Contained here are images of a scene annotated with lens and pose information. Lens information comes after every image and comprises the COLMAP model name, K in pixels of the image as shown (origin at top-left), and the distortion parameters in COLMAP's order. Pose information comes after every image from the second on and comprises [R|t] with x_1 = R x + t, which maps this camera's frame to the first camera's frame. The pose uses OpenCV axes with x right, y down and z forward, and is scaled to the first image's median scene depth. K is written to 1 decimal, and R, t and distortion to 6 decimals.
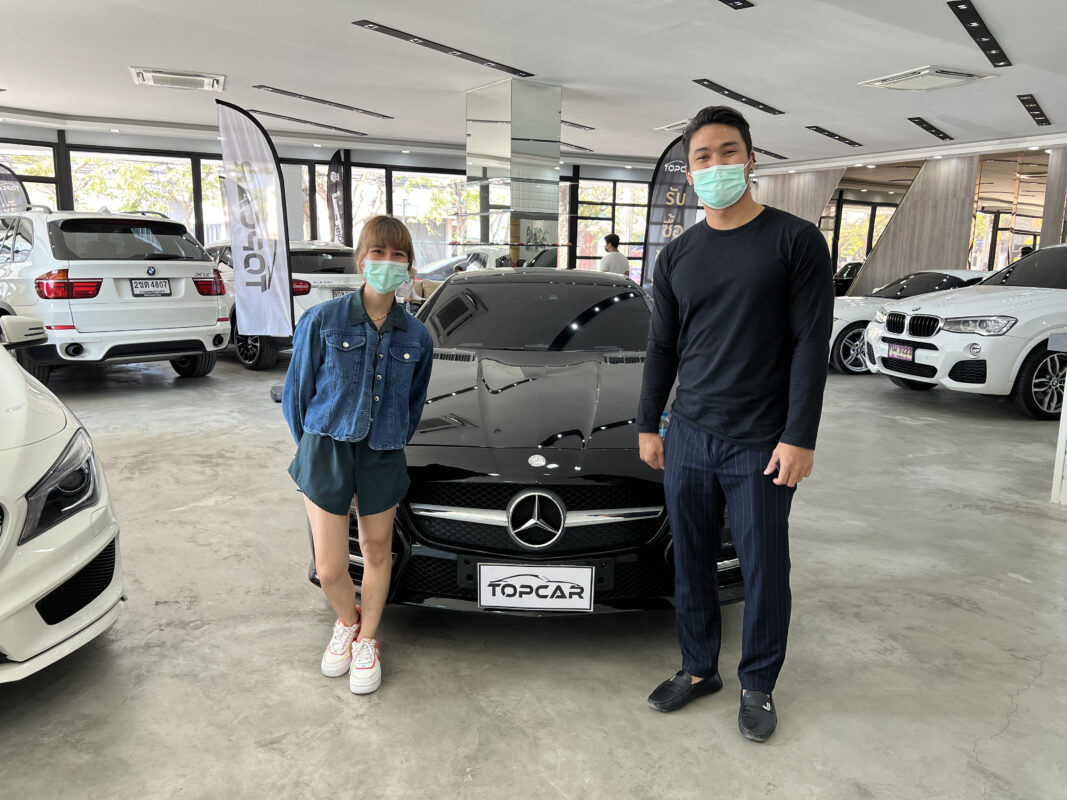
lens RADIAL K [[802.6, 0, 529.7], [0, 802.6, 397.8], [0, 0, 1]] dist [0.032624, -0.041669]
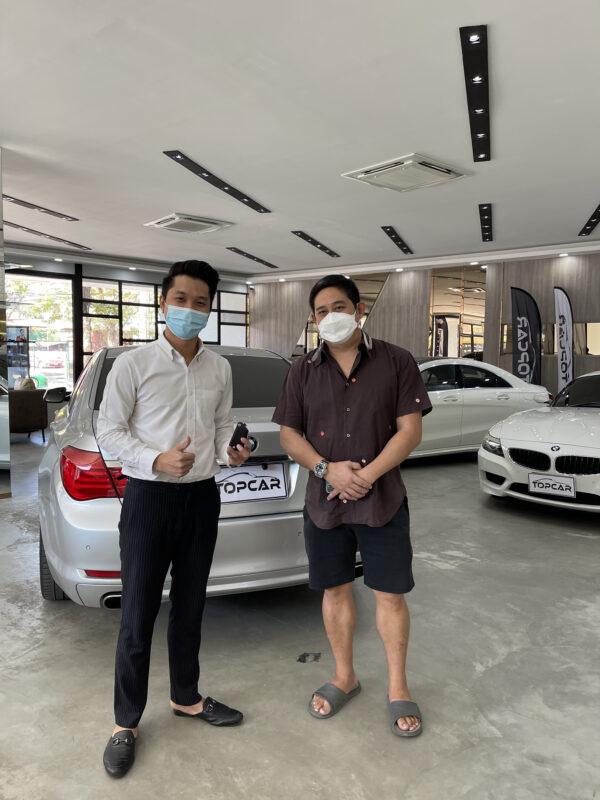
lens RADIAL K [[593.1, 0, 300.0], [0, 593.1, 400.0], [0, 0, 1]] dist [0.019378, -0.004032]
pose [[0.945437, -0.027876, 0.324610, 0.107587], [0.057773, 0.994887, -0.082832, -0.060525], [-0.320642, 0.097066, 0.942214, 0.325716]]
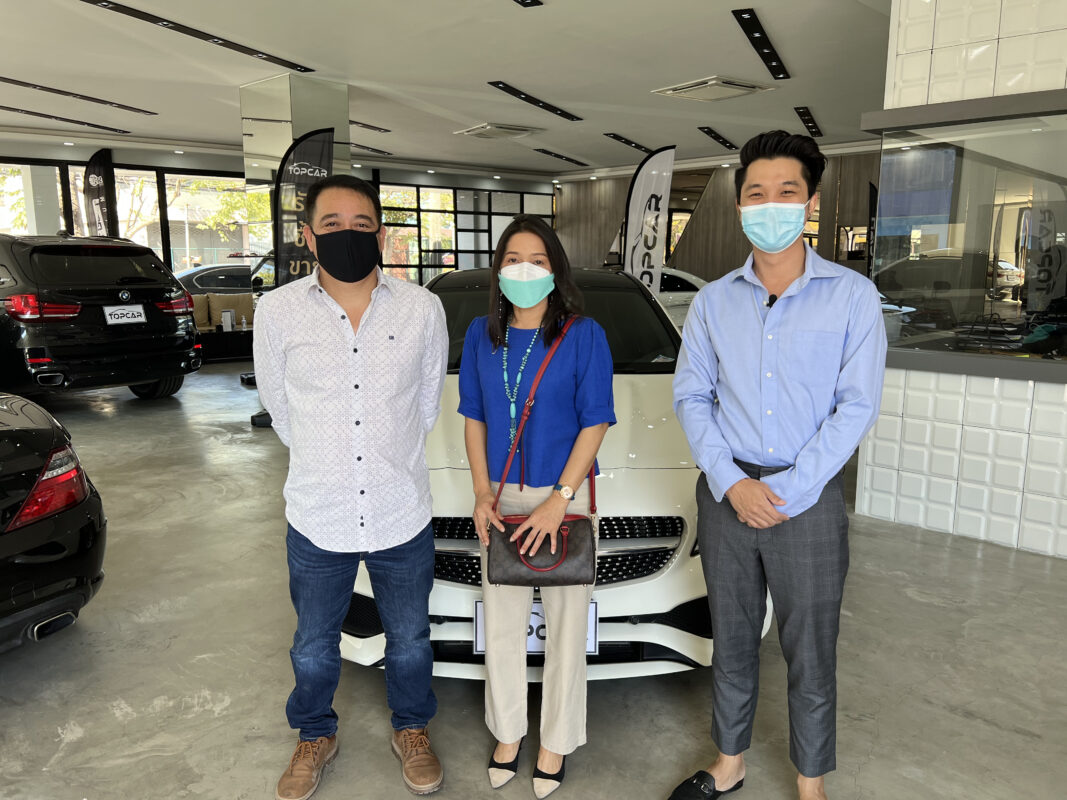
lens RADIAL K [[802.6, 0, 529.7], [0, 802.6, 397.8], [0, 0, 1]] dist [0.032624, -0.041669]
pose [[0.974517, -0.052370, 0.218115, 0.019709], [0.053325, 0.998576, 0.001509, -0.017159], [-0.217883, 0.010160, 0.975922, 0.053016]]
